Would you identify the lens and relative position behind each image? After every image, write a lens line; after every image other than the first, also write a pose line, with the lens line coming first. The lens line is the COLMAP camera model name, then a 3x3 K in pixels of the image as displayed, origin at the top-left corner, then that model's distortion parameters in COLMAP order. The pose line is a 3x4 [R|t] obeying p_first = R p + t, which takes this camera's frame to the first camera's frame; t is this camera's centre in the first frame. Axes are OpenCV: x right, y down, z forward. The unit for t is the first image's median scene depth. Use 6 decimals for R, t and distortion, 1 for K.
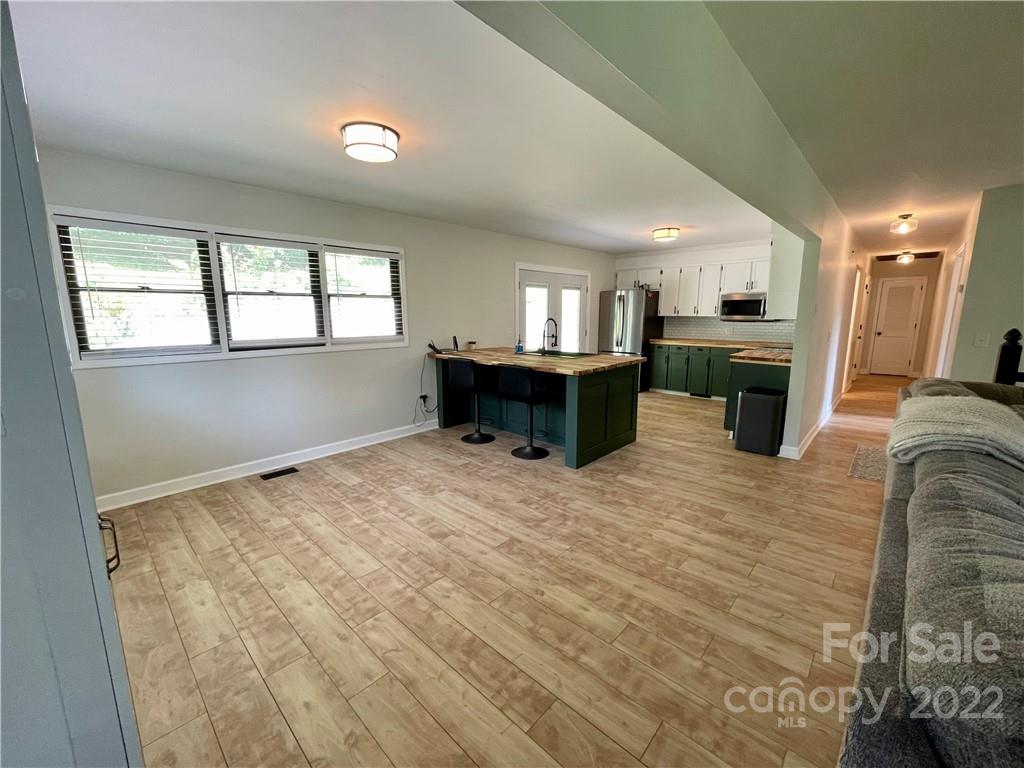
lens RADIAL K [[414.7, 0, 507.8], [0, 414.7, 385.5], [0, 0, 1]] dist [-0.002281, 0.000370]
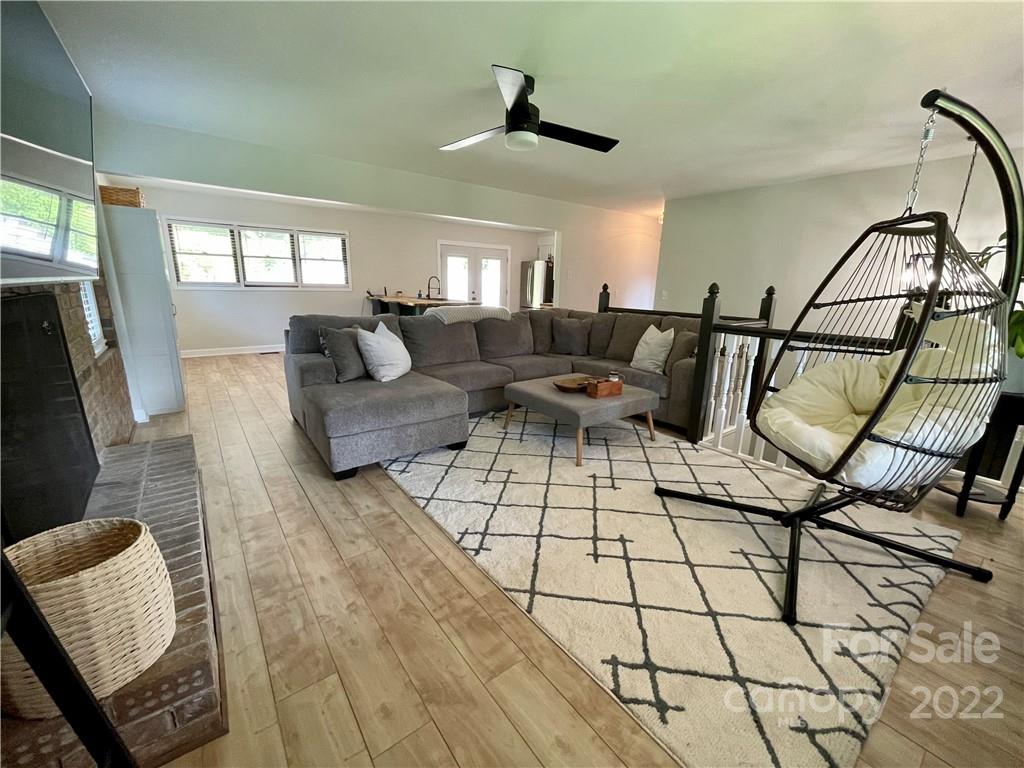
lens RADIAL K [[414.7, 0, 507.8], [0, 414.7, 385.5], [0, 0, 1]] dist [-0.002281, 0.000370]
pose [[0.986882, 0.065973, -0.147346, 0.590669], [-0.055949, 0.995894, 0.071173, 0.117228], [0.151437, -0.061996, 0.986521, -0.521187]]
